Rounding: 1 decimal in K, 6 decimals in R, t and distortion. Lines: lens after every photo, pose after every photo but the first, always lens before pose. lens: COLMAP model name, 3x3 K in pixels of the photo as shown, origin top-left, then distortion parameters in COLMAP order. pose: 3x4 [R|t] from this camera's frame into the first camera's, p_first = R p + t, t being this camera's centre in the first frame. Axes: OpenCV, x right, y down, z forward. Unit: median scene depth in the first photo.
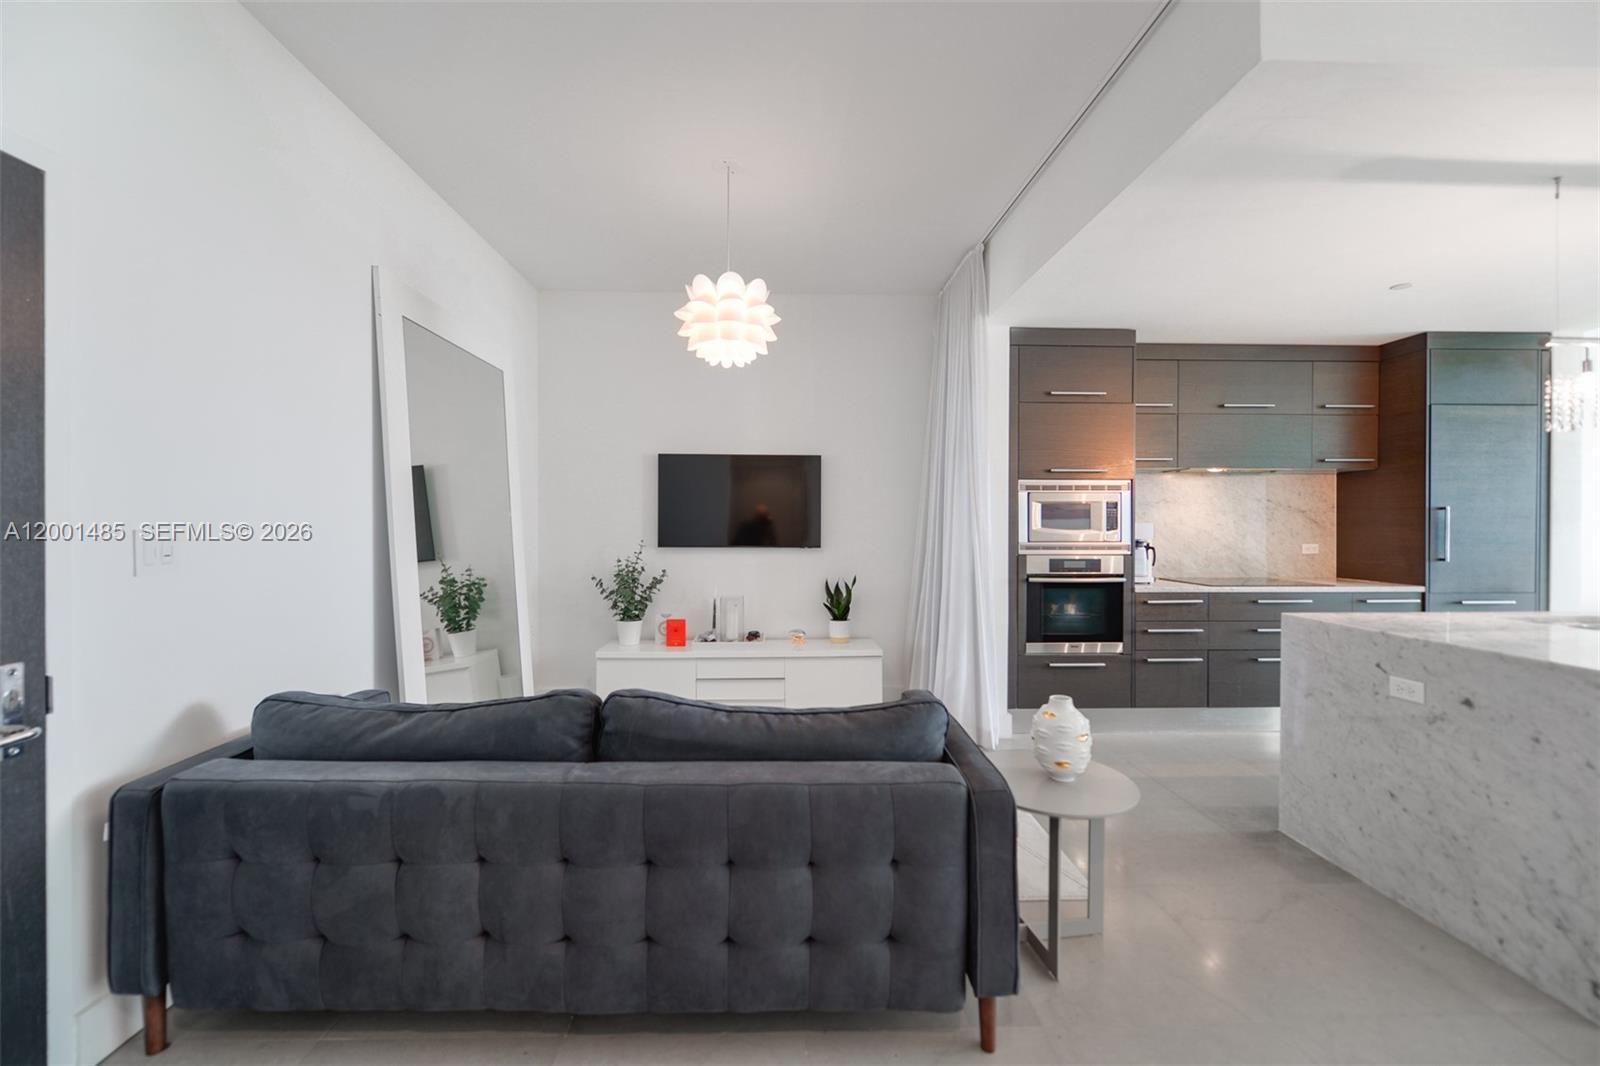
lens RADIAL K [[643.4, 0, 776.8], [0, 643.4, 525.0], [0, 0, 1]] dist [-0.003706, -0.000951]
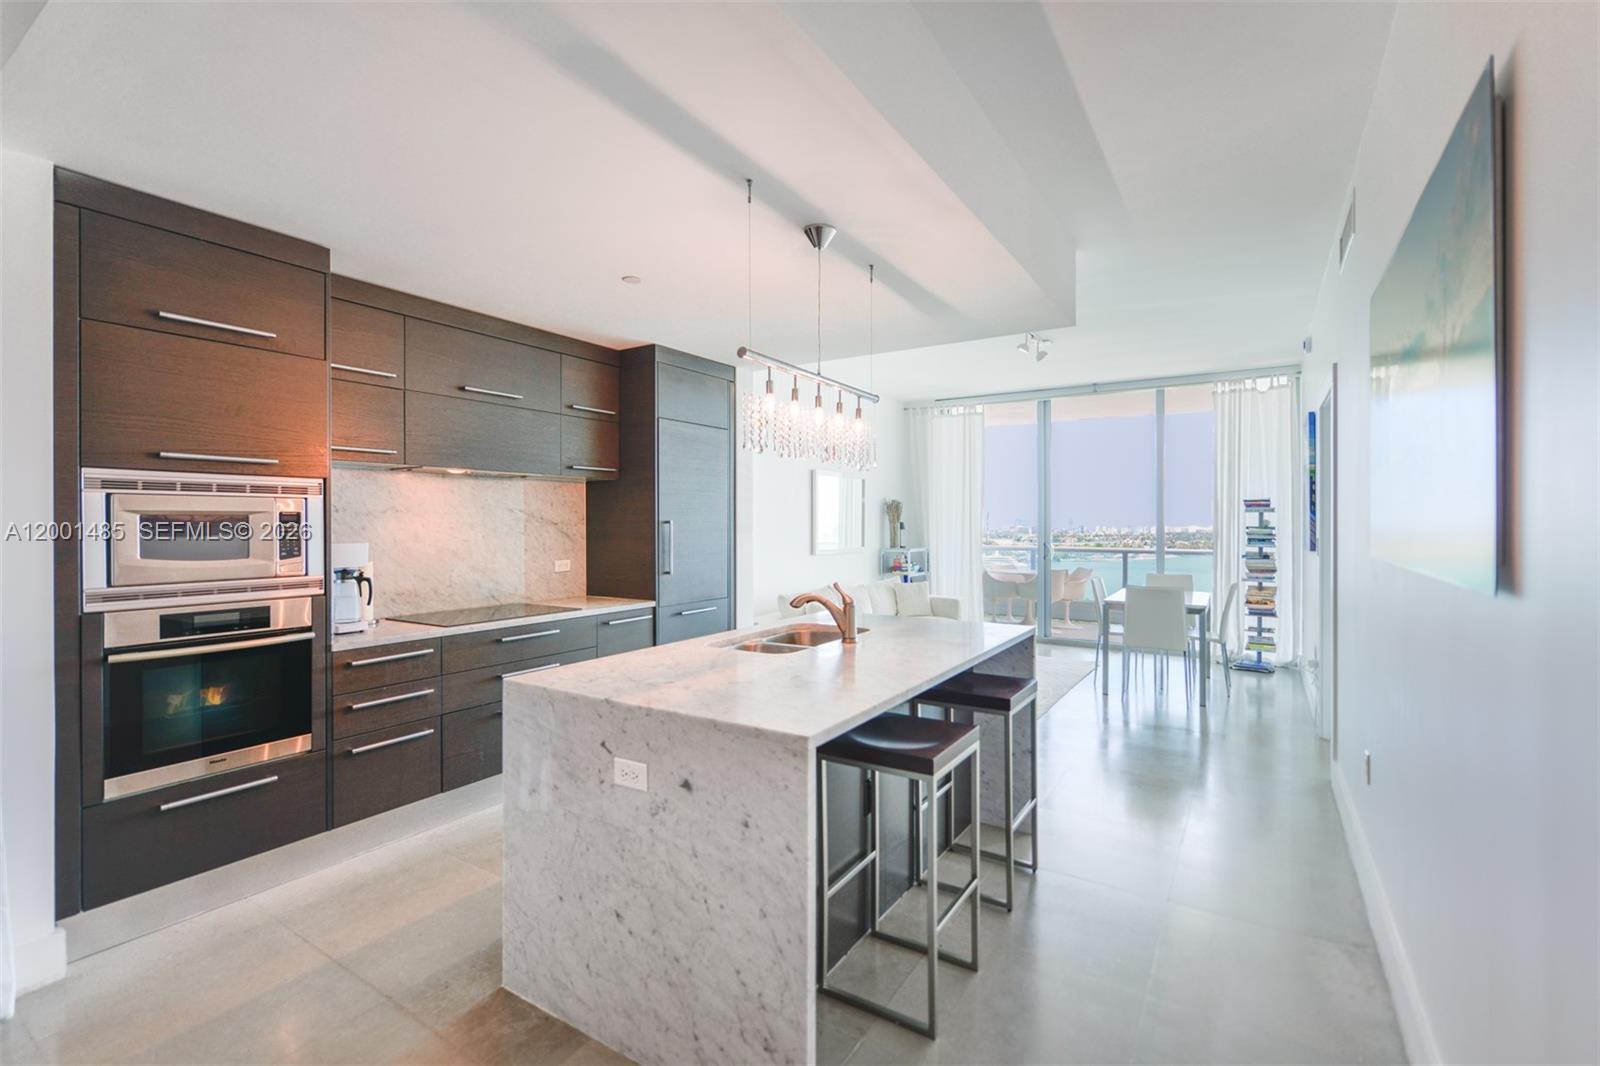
lens RADIAL K [[718.6, 0, 796.7], [0, 718.6, 526.2], [0, 0, 1]] dist [0.003374, 0.000248]
pose [[0.558922, -0.005902, 0.829199, 0.216036], [0.005895, 0.999978, 0.003144, -0.021946], [-0.829199, 0.003131, 0.558944, 0.199719]]
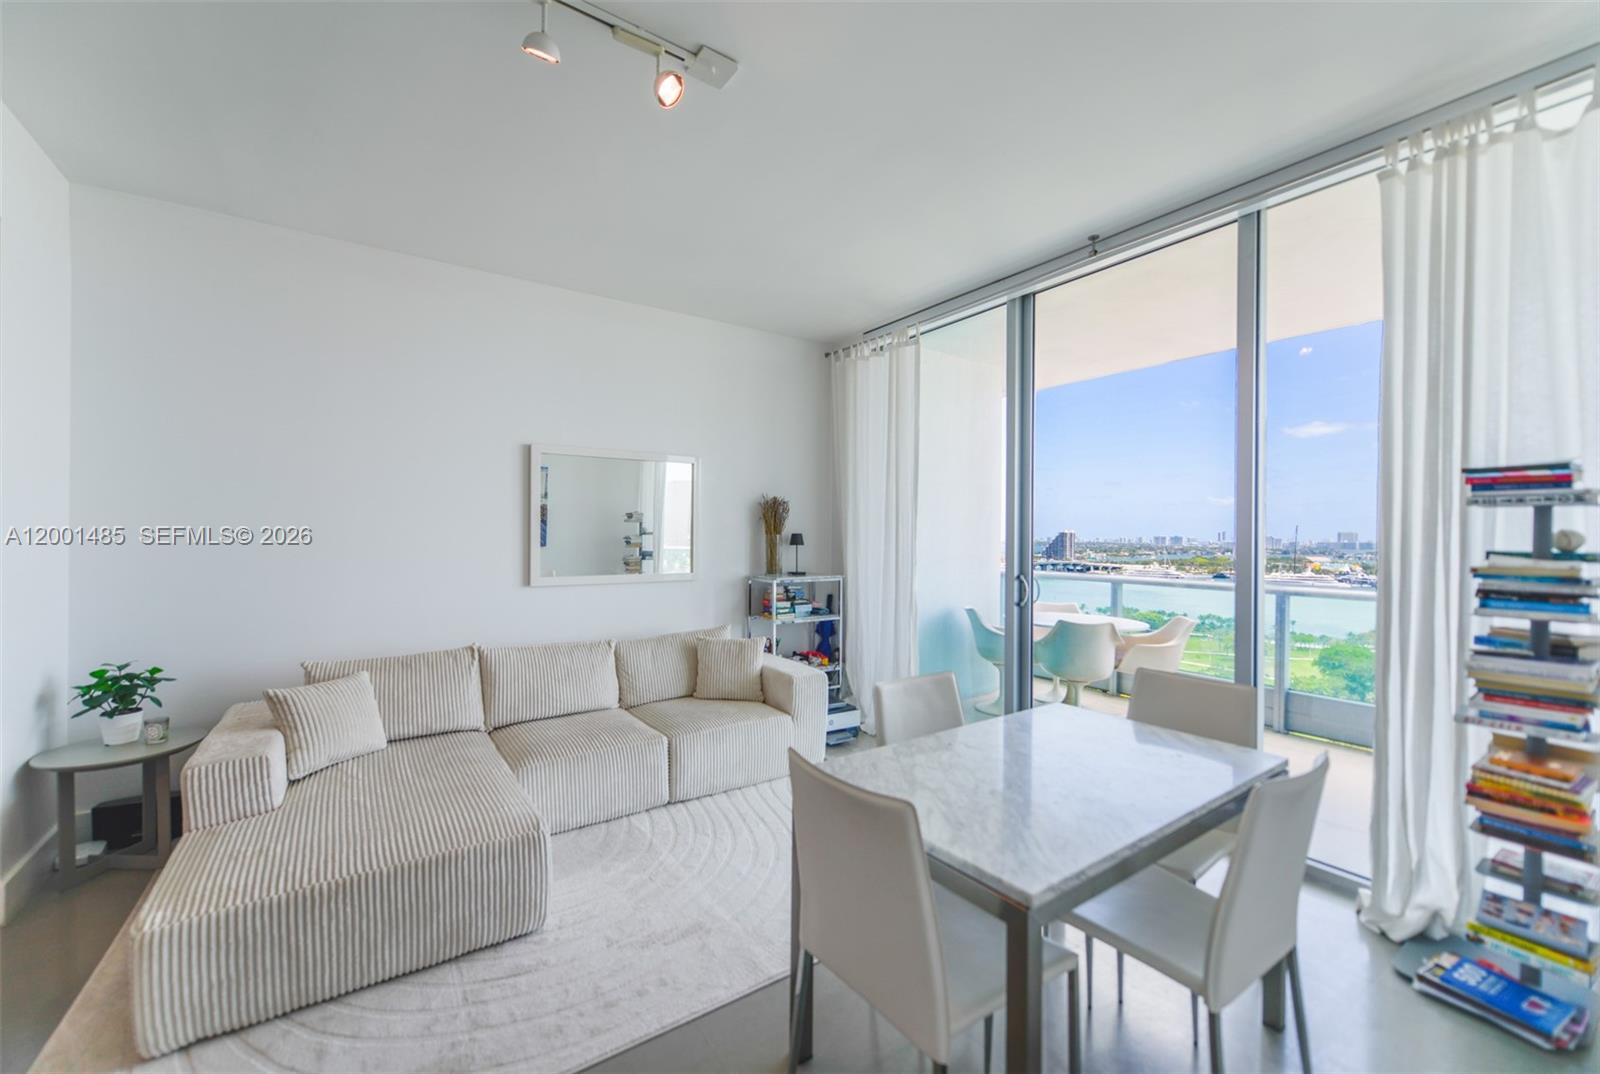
lens RADIAL K [[645.6, 0, 789.1], [0, 645.6, 538.3], [0, 0, 1]] dist [0.002462, -0.000269]
pose [[0.841555, -0.000198, 0.540172, 1.567900], [-0.002197, 0.999990, 0.003790, -0.020168], [-0.540167, -0.004376, 0.841546, 0.135653]]
